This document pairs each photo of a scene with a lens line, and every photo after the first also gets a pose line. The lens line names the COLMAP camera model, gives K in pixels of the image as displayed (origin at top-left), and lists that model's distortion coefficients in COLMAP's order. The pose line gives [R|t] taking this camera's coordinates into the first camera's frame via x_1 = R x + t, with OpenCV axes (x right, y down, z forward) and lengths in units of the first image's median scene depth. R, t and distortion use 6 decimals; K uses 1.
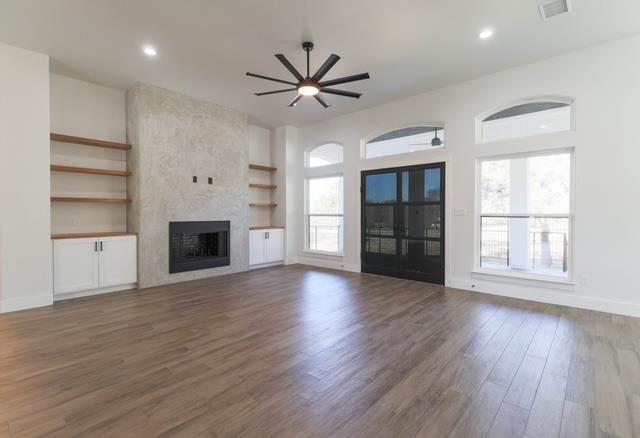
lens RADIAL K [[309.4, 0, 320.3], [0, 309.4, 216.5], [0, 0, 1]] dist [0.006716, -0.003978]
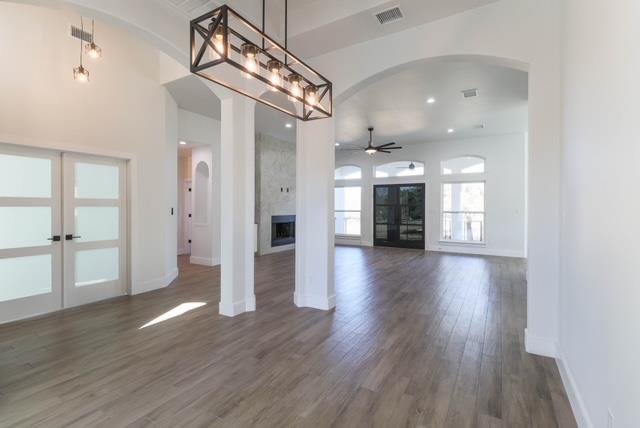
lens RADIAL K [[299.6, 0, 328.8], [0, 299.6, 208.4], [0, 0, 1]] dist [0.014750, -0.006492]
pose [[0.979587, 0.002156, 0.201011, -0.502742], [-0.000834, 0.999977, -0.006660, -0.011380], [-0.201020, 0.006357, 0.979566, -0.621444]]
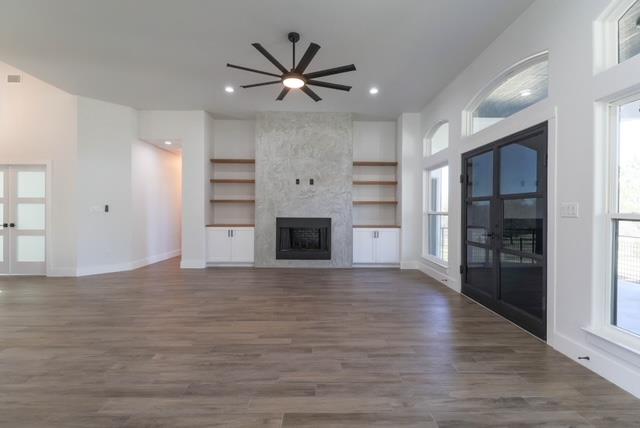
lens RADIAL K [[299.6, 0, 319.7], [0, 299.6, 216.7], [0, 0, 1]] dist [0.014750, -0.006492]
pose [[0.670391, 0.020405, -0.741727, 0.514518], [-0.014208, 0.999792, 0.014664, -0.005911], [0.741872, 0.000708, 0.670542, 0.319419]]
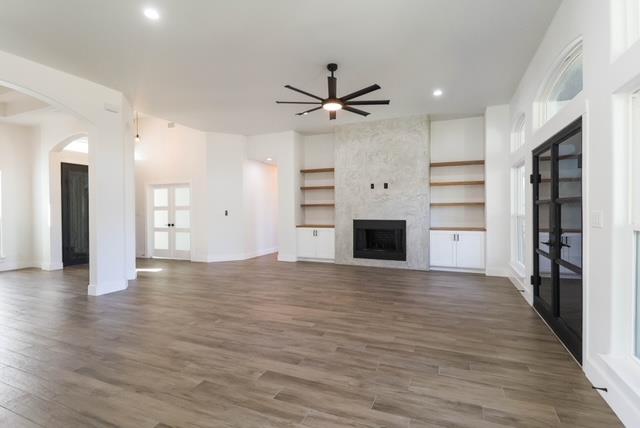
lens RADIAL K [[299.6, 0, 329.6], [0, 299.6, 213.7], [0, 0, 1]] dist [0.014750, -0.006492]
pose [[0.334097, 0.015452, -0.942412, 0.707775], [-0.005294, 0.999881, 0.014517, -0.026951], [0.942524, 0.000139, 0.334139, 0.456394]]
